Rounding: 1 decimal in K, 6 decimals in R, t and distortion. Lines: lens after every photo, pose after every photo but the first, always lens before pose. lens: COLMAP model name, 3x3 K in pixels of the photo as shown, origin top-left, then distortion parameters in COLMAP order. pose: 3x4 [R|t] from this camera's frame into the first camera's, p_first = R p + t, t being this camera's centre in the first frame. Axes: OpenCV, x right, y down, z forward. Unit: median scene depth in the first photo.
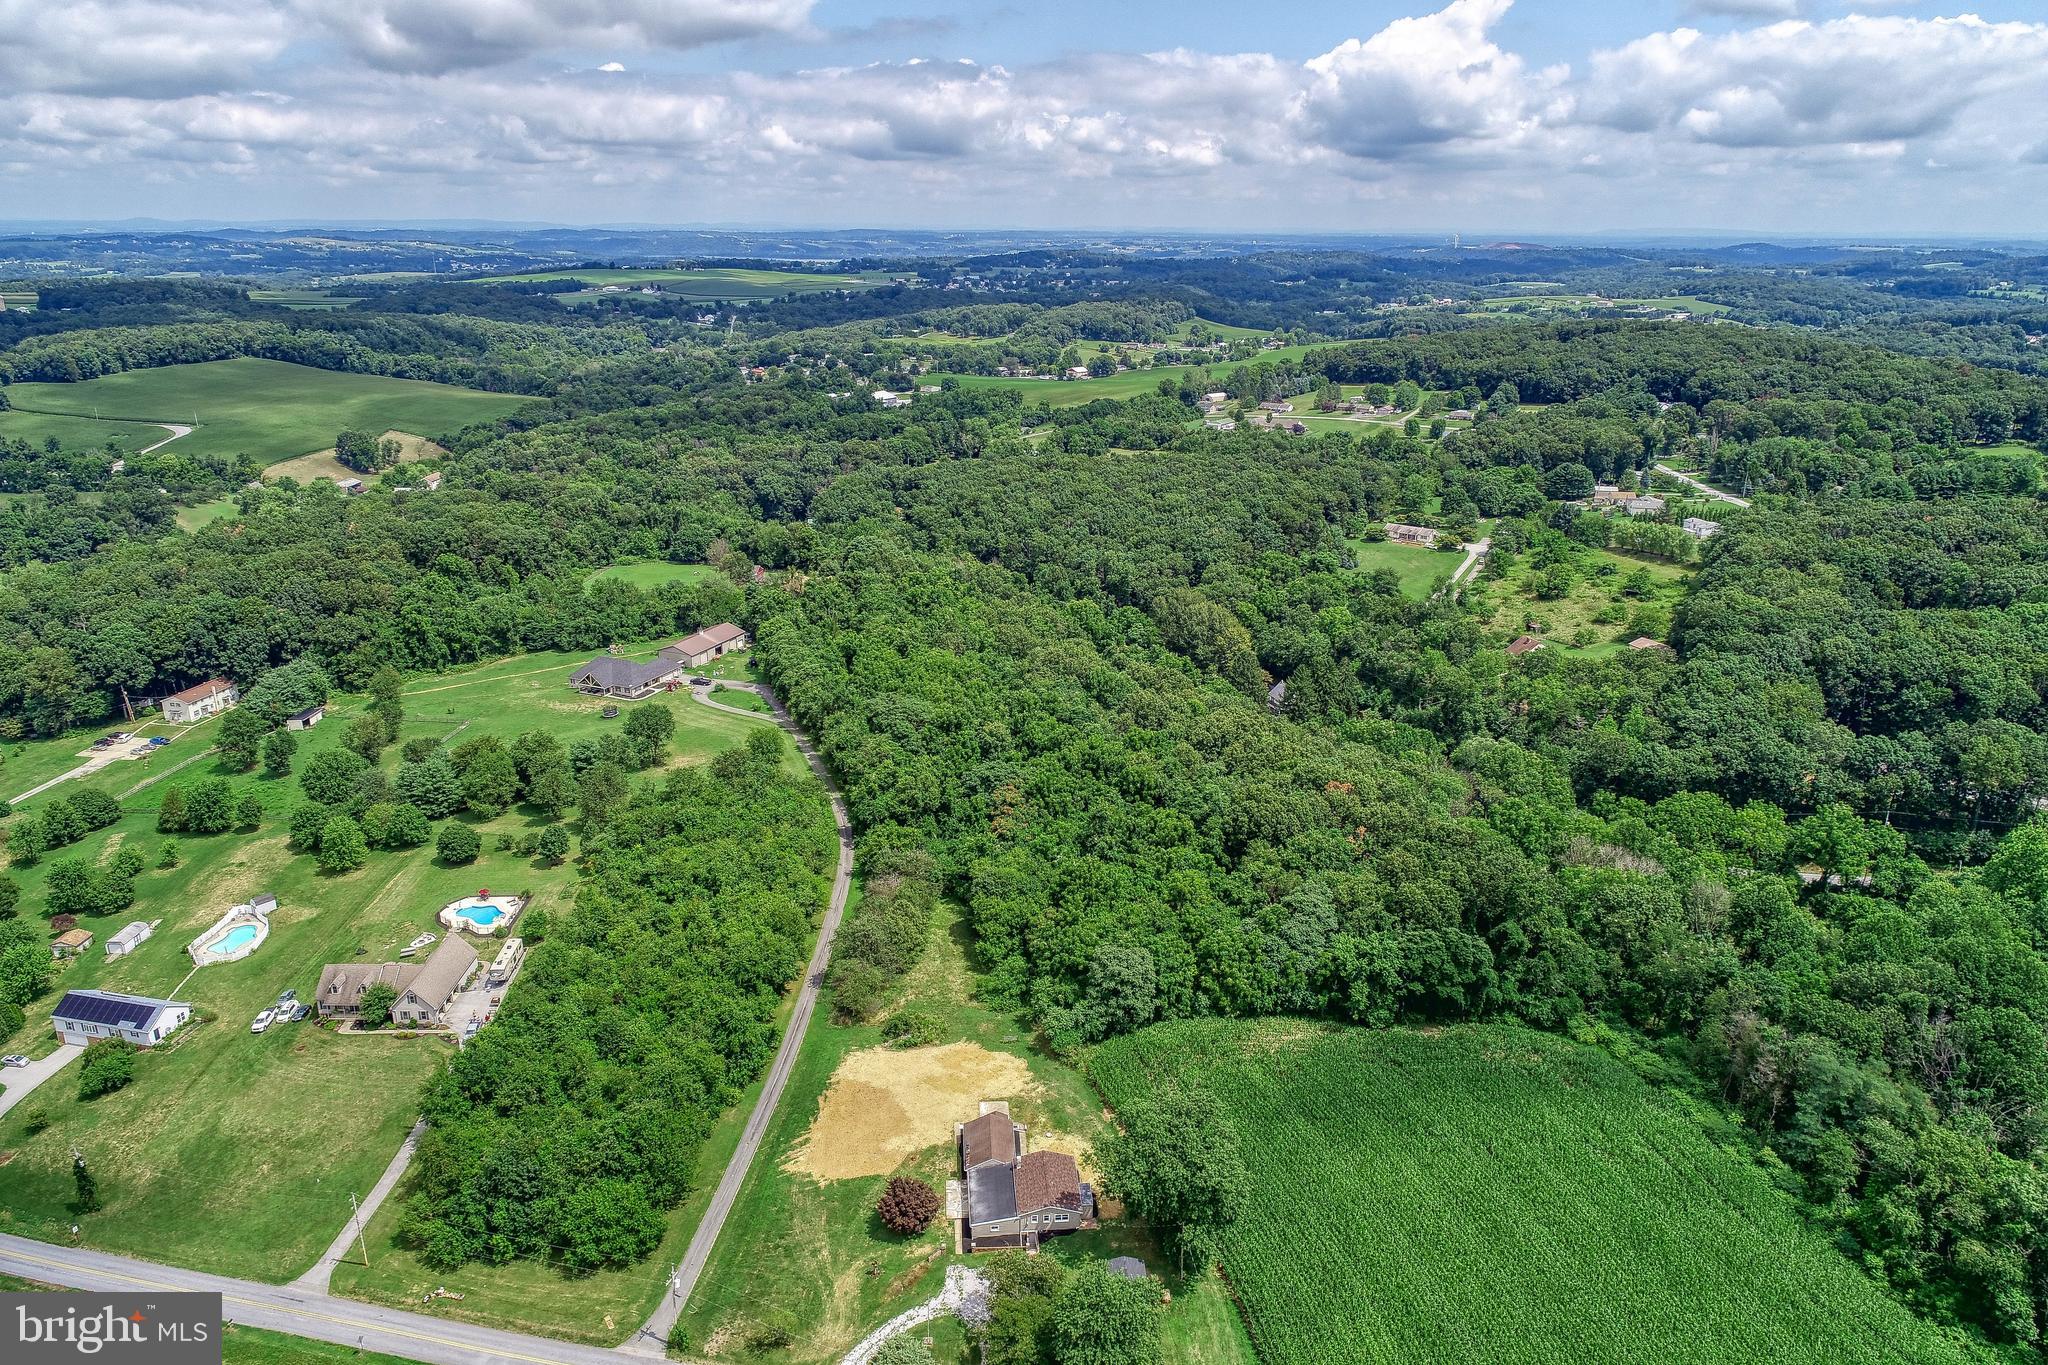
lens RADIAL K [[1378.7, 0, 1024.0], [0, 1378.7, 682.5], [0, 0, 1]] dist [-0.001493, 0.002717]
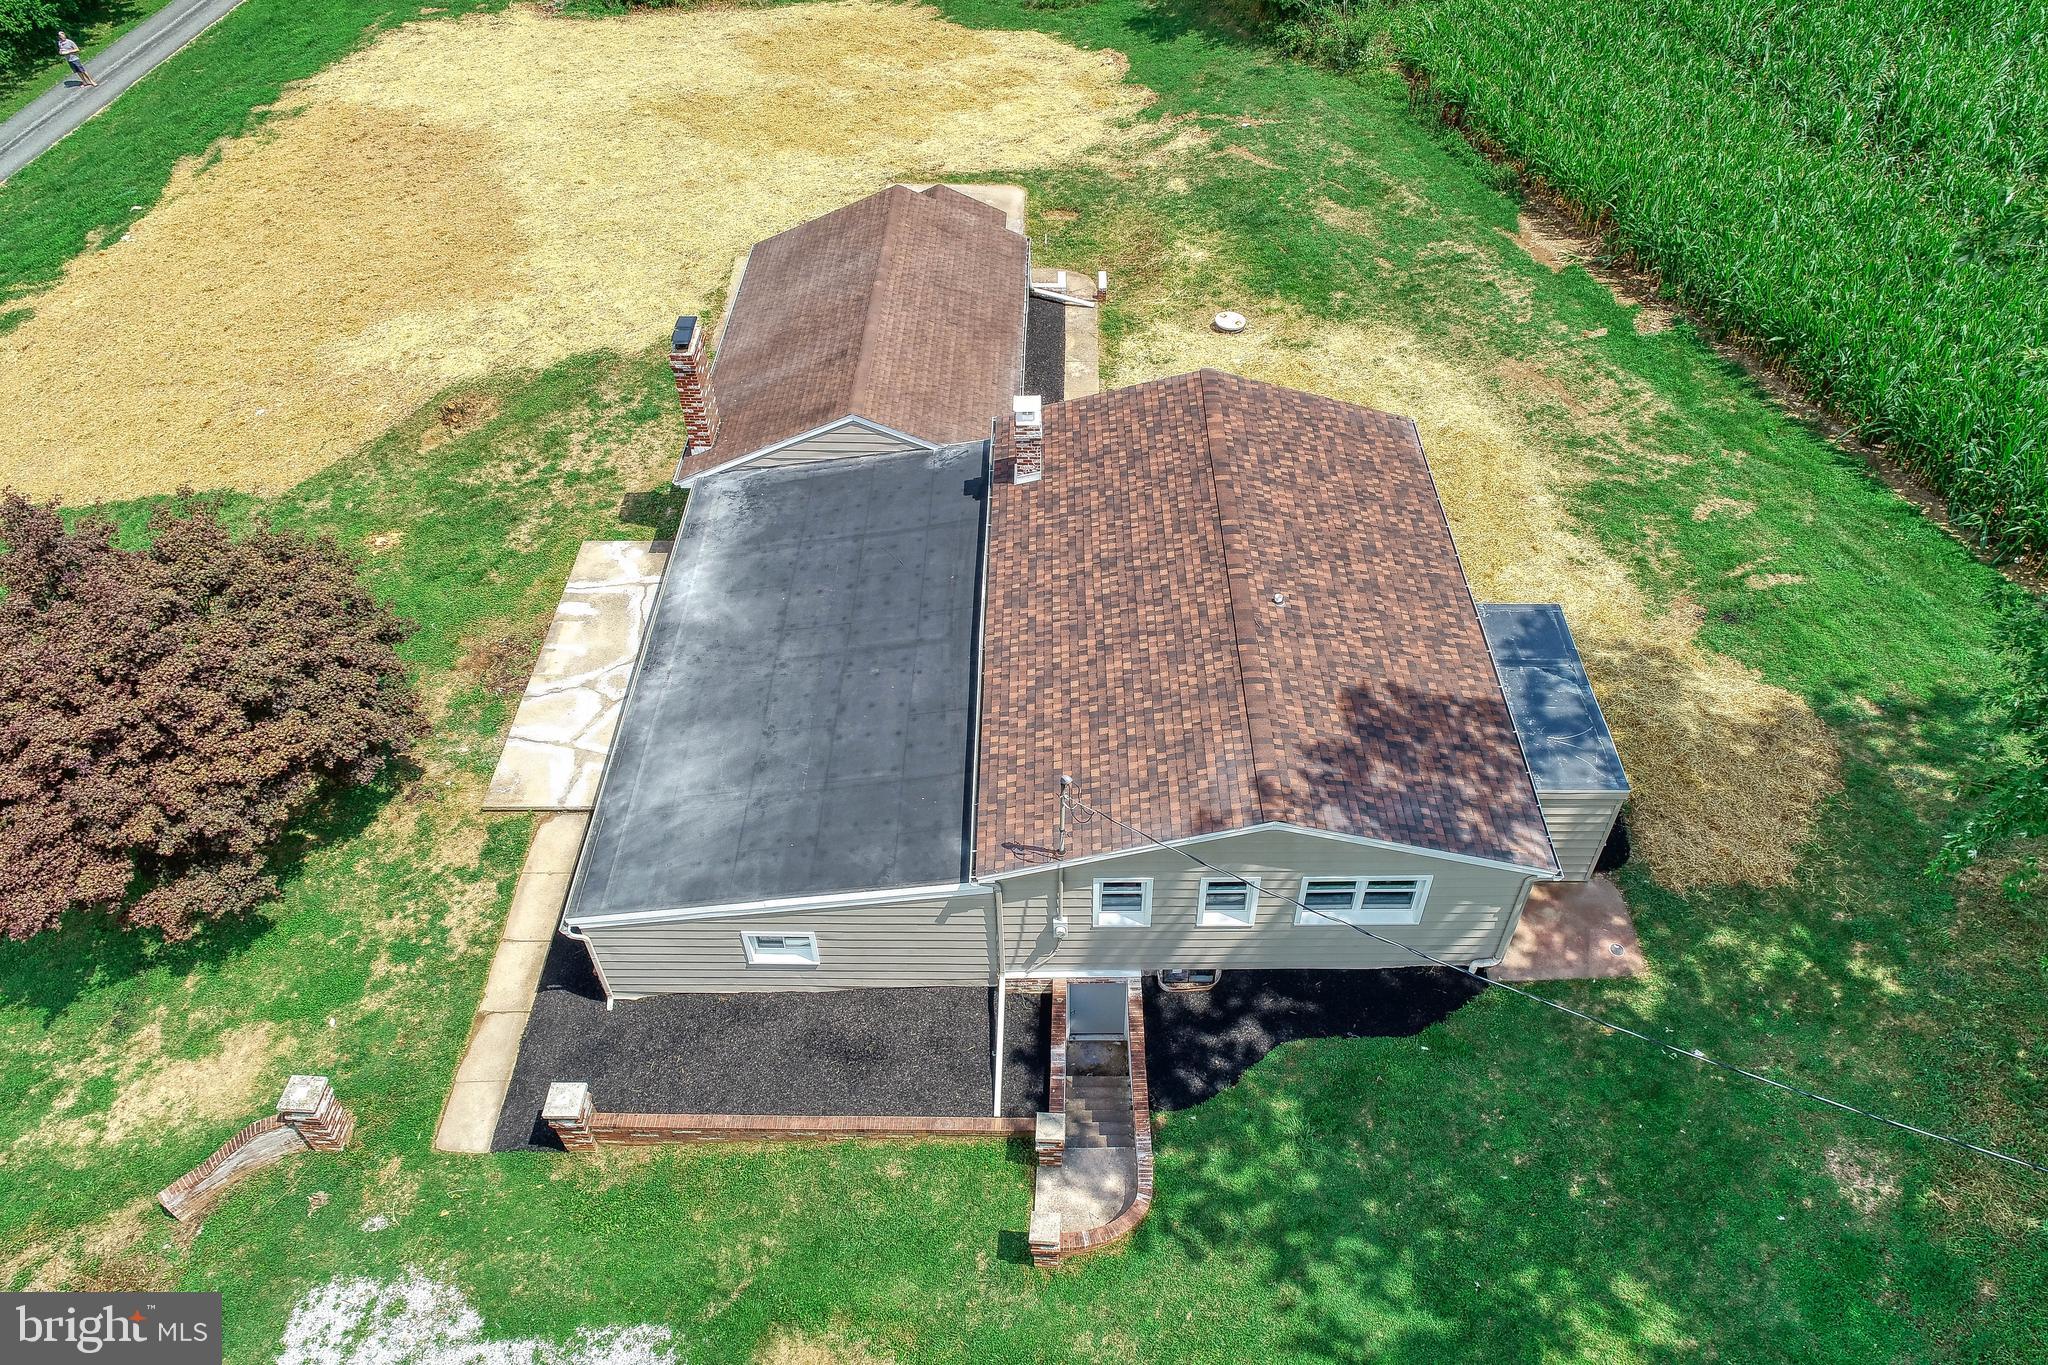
lens RADIAL K [[1420.2, 0, 1070.0], [0, 1420.2, 645.9], [0, 0, 1]] dist [-0.001517, -0.000728]
pose [[0.998348, 0.044381, -0.036484, 0.006348], [-0.025043, 0.907688, 0.418898, 0.294887], [0.051707, -0.417292, 0.907300, 0.829185]]
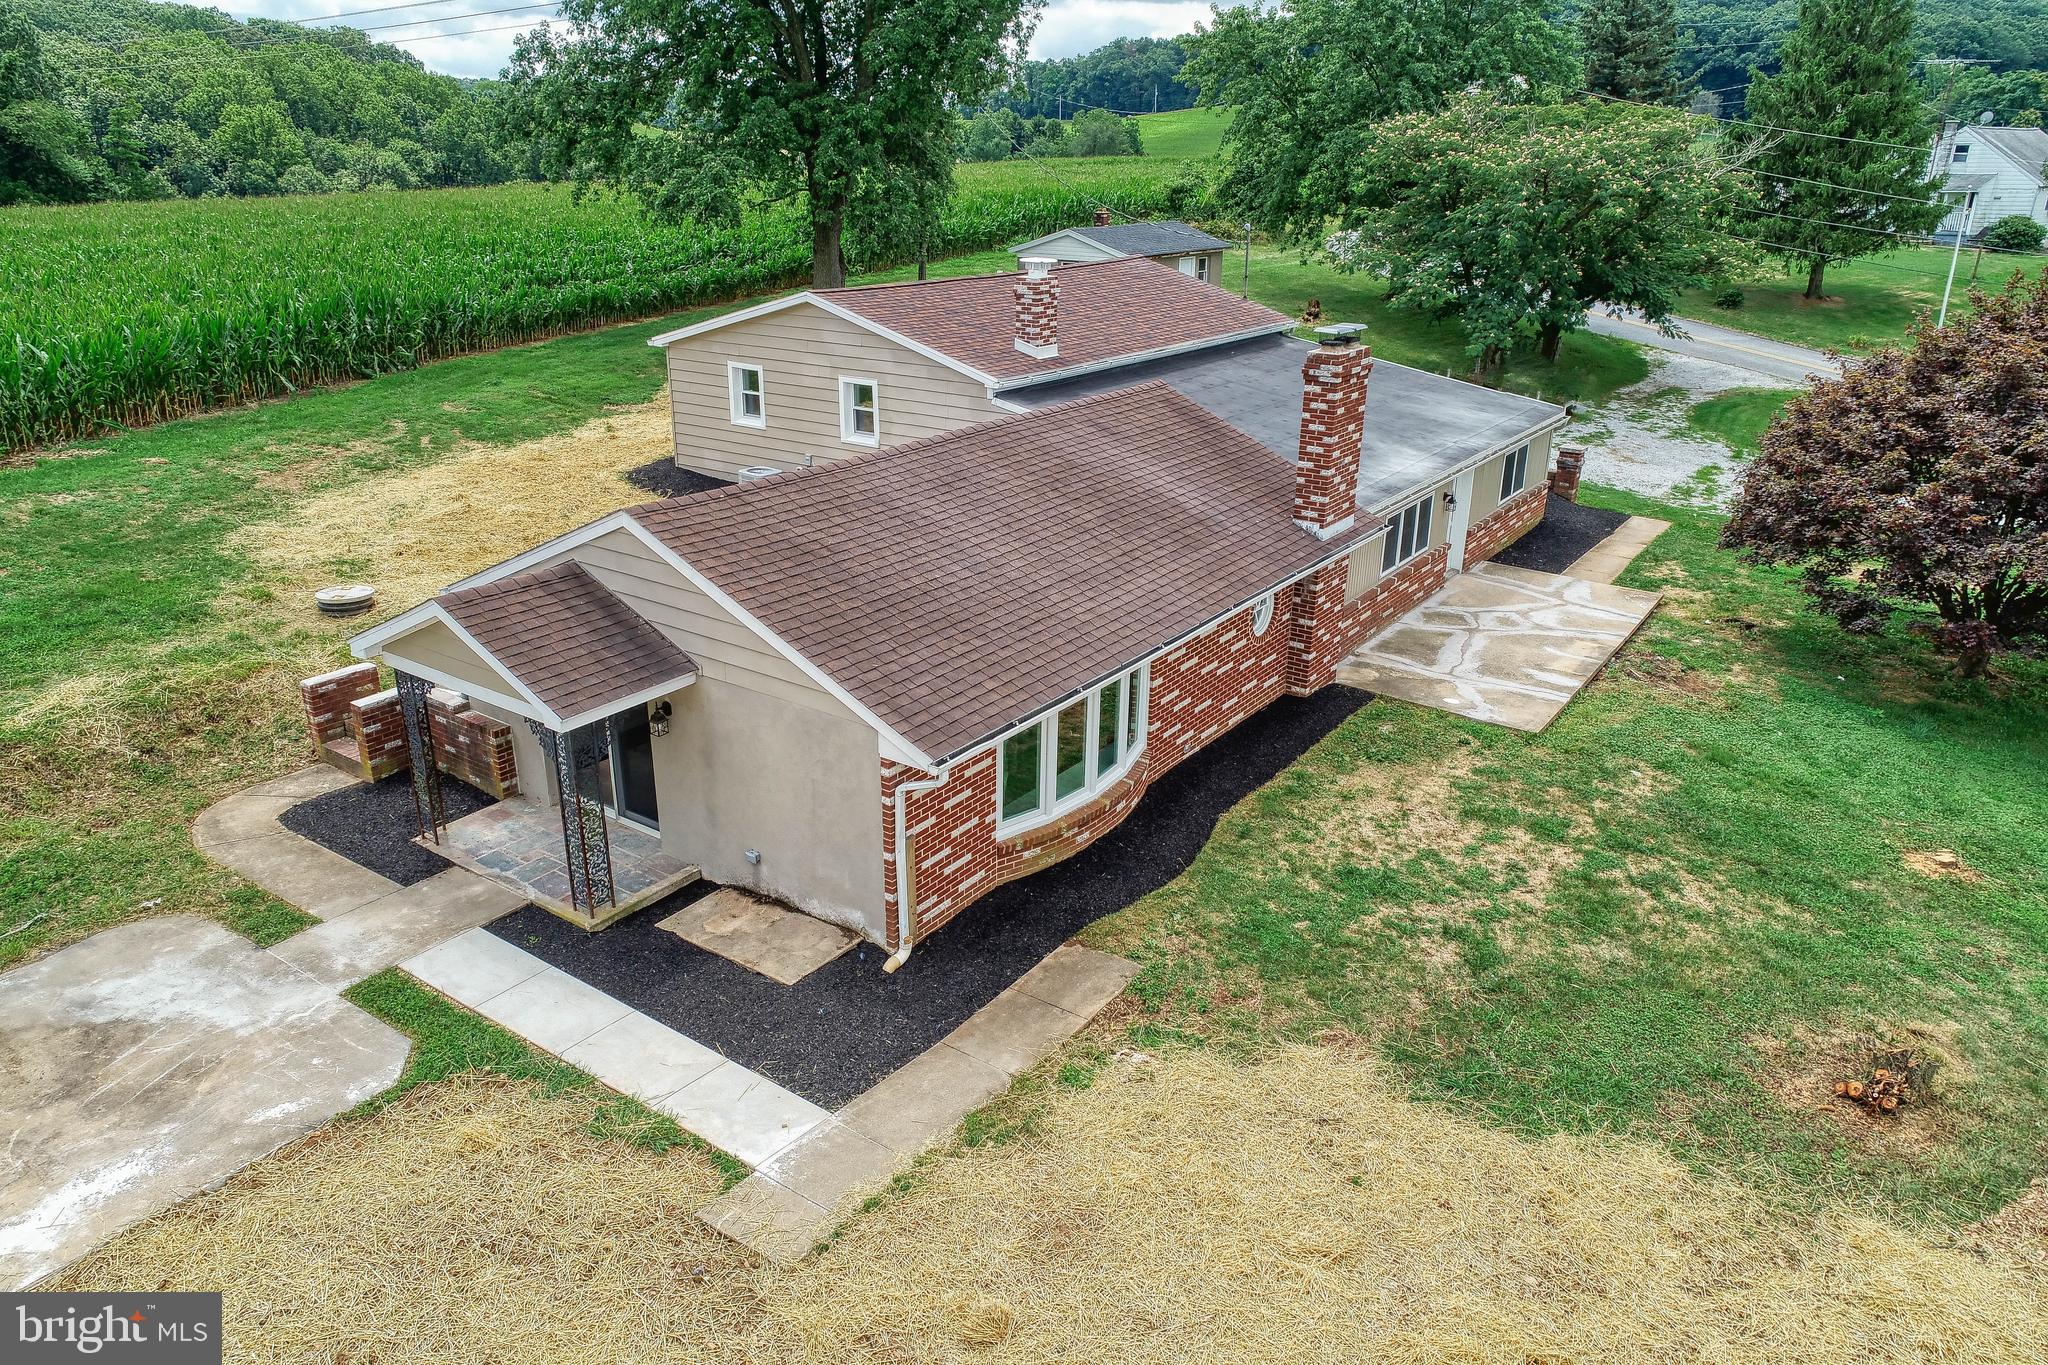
lens RADIAL K [[1378.7, 0, 1024.0], [0, 1378.7, 682.5], [0, 0, 1]] dist [-0.001493, 0.002717]
pose [[-0.779795, -0.232286, 0.581345, -0.081981], [0.189587, 0.797387, 0.572914, 0.289884], [-0.596637, 0.556972, -0.577760, 1.051198]]
